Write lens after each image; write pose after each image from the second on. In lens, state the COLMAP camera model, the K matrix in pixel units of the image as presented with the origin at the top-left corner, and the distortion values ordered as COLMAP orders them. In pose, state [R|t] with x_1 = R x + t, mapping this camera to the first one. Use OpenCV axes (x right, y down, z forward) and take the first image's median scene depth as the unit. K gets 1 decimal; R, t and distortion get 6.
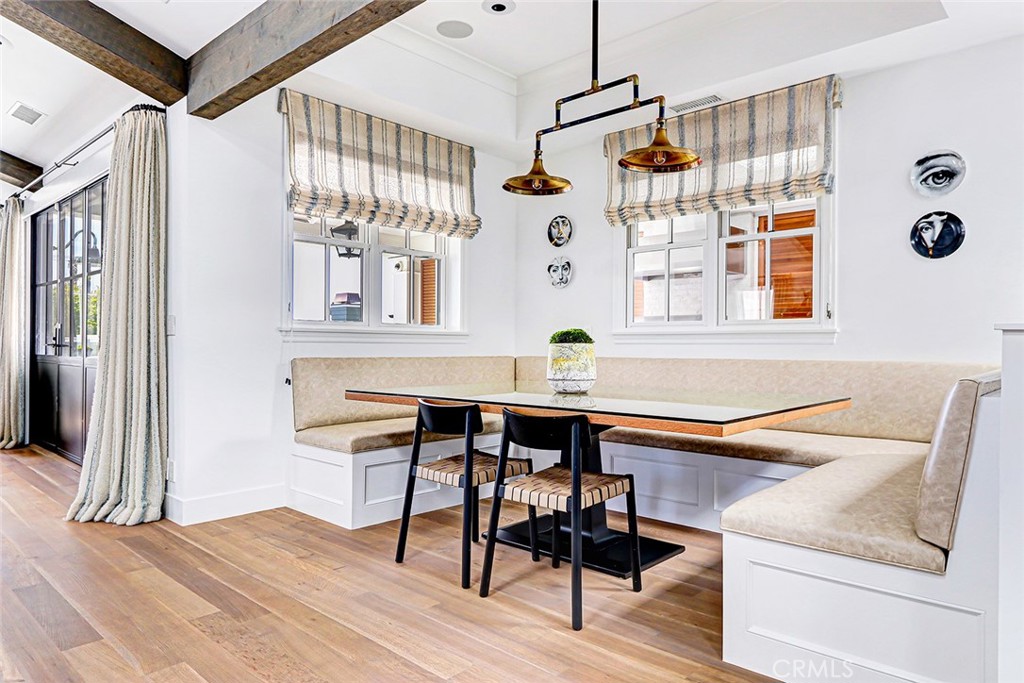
lens RADIAL K [[622.7, 0, 516.5], [0, 622.7, 343.0], [0, 0, 1]] dist [-0.005907, -0.000550]
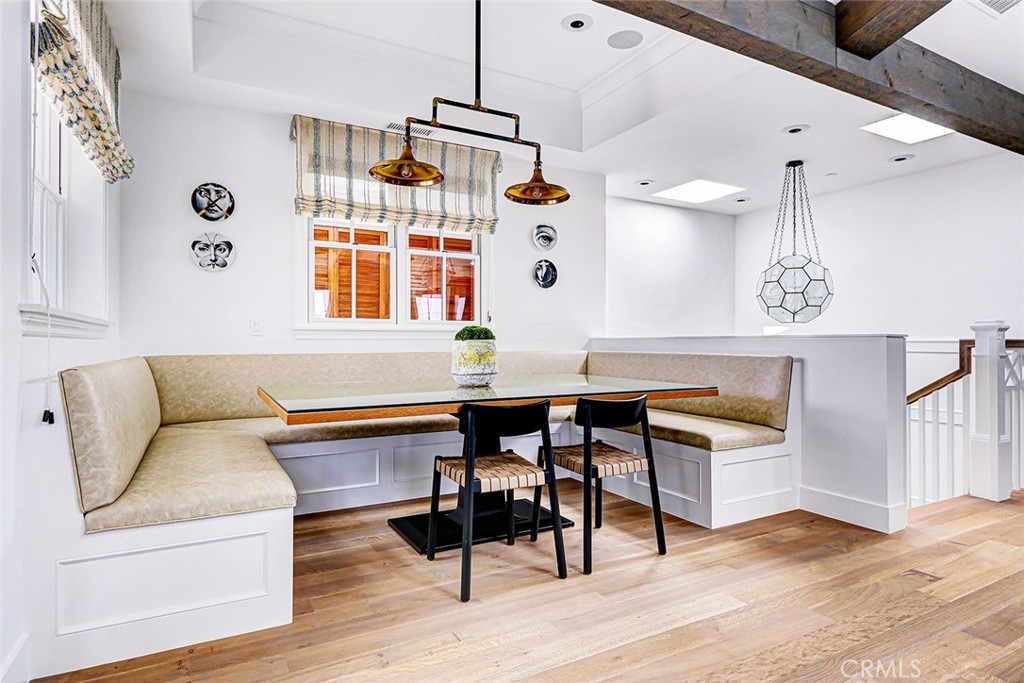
lens RADIAL K [[548.6, 0, 514.5], [0, 548.6, 340.5], [0, 0, 1]] dist [-0.000699, -0.000336]
pose [[0.346544, -0.000882, 0.938033, -0.722595], [-0.004043, 0.999989, 0.002434, -0.000507], [-0.938025, -0.004636, 0.346537, 0.574474]]
